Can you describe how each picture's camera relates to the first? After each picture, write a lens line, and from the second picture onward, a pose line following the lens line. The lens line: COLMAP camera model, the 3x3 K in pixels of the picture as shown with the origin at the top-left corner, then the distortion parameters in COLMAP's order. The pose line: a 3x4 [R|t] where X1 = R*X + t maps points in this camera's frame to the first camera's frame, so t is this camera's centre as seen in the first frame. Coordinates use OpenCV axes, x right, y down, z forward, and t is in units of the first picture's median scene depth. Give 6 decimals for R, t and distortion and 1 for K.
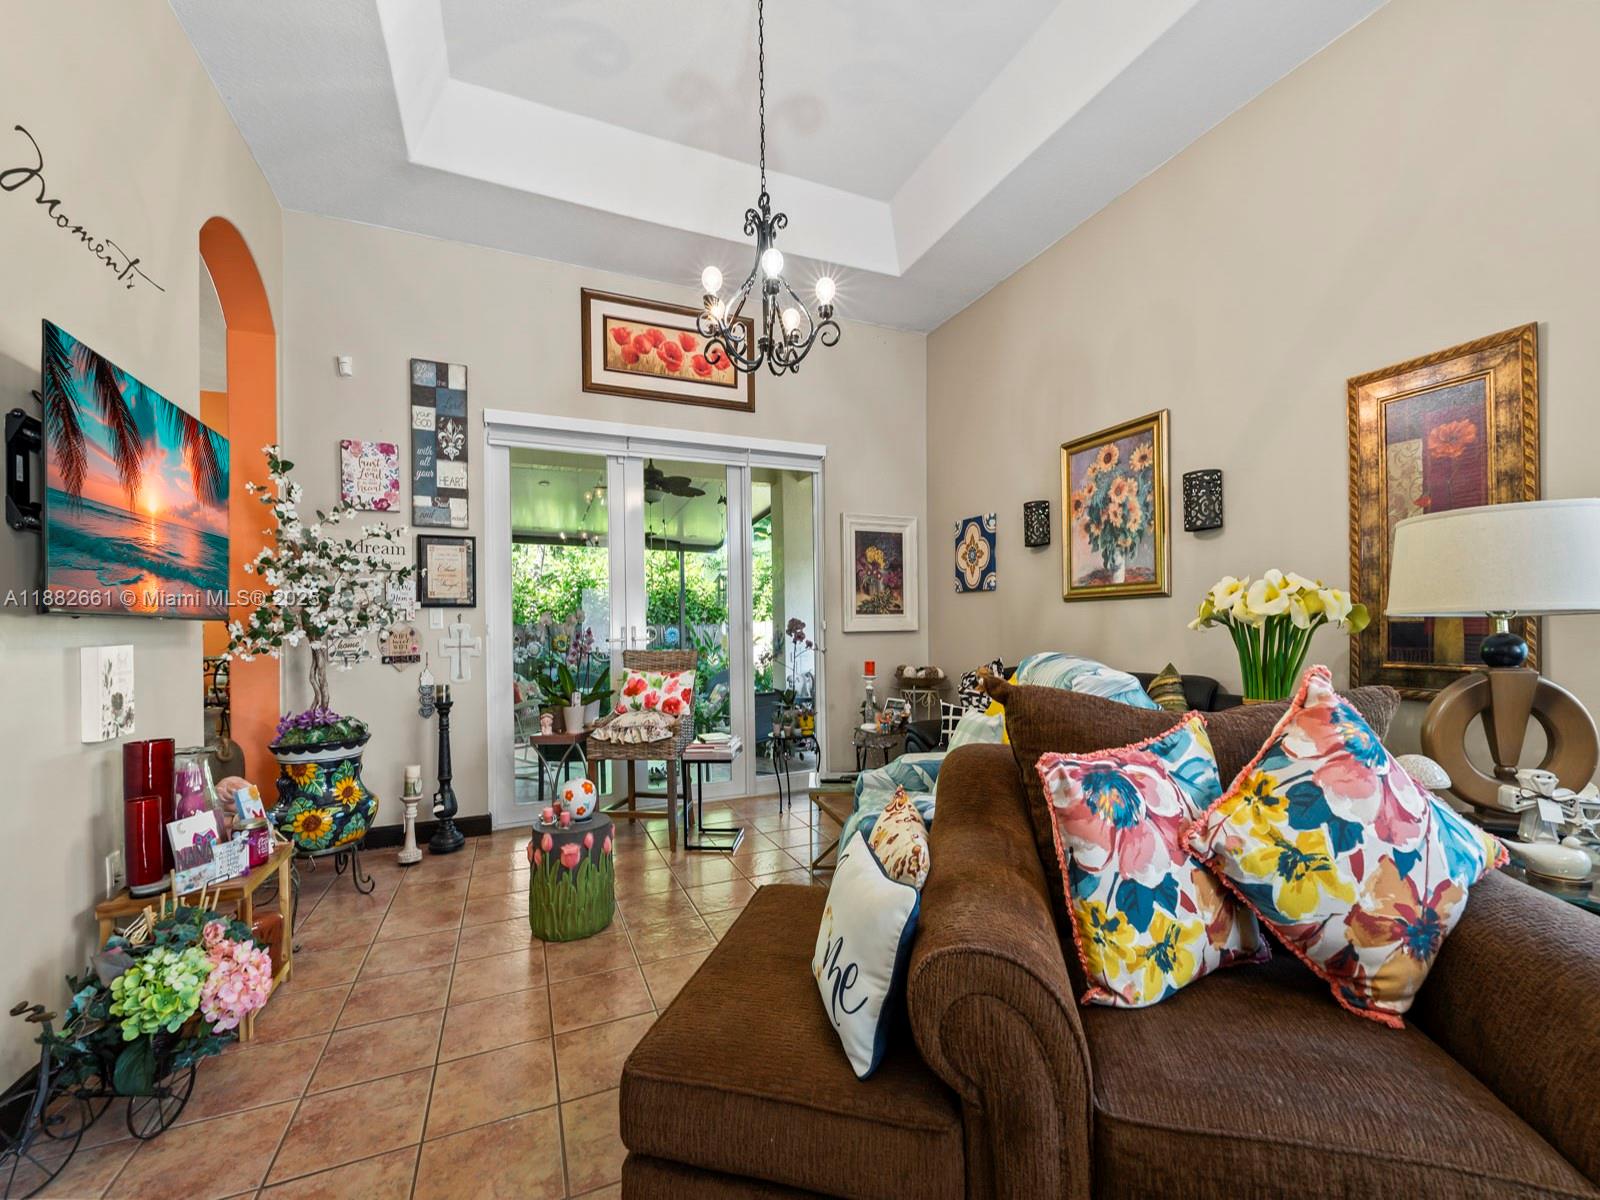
lens RADIAL K [[655.6, 0, 801.3], [0, 655.6, 613.4], [0, 0, 1]] dist [-0.003491, 0.000610]
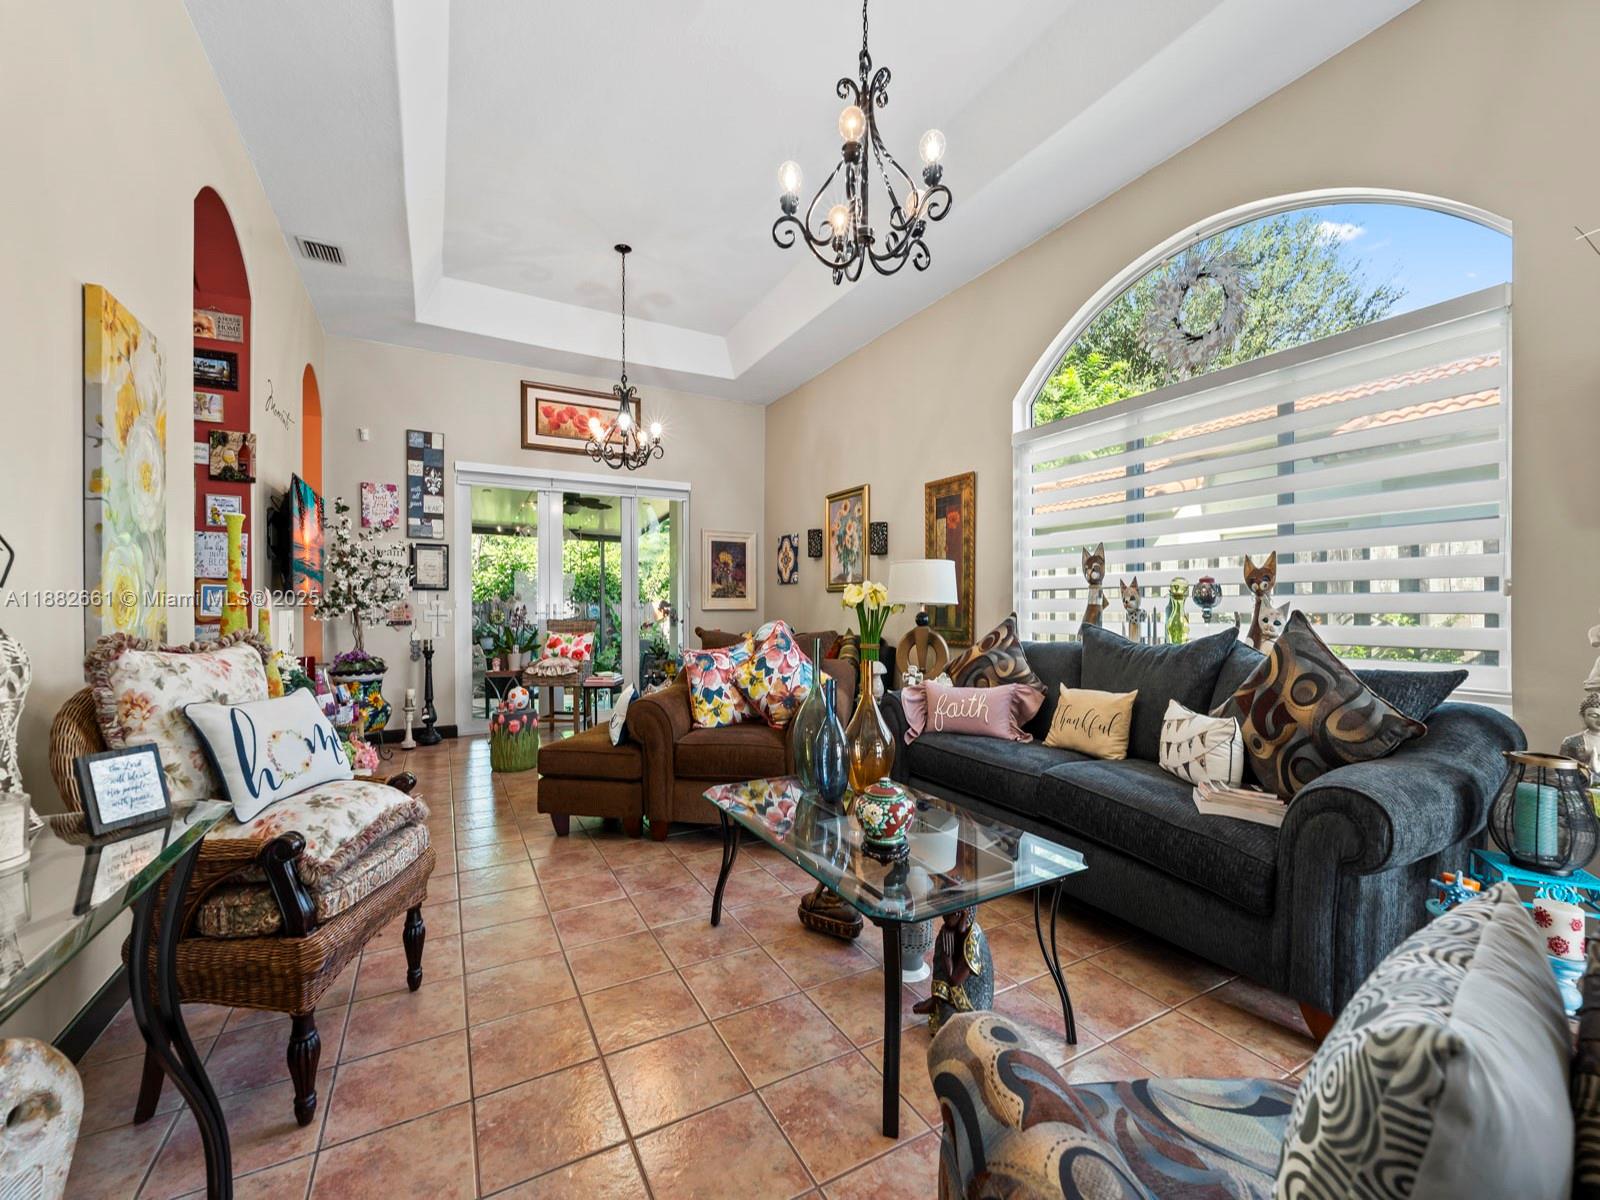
lens RADIAL K [[655.6, 0, 800.8], [0, 655.6, 600.8], [0, 0, 1]] dist [-0.003491, 0.000610]
pose [[0.995457, 0.013944, 0.094183, 0.190959], [-0.015066, 0.999824, 0.011217, -0.014979], [-0.094010, -0.012585, 0.995492, -0.635652]]
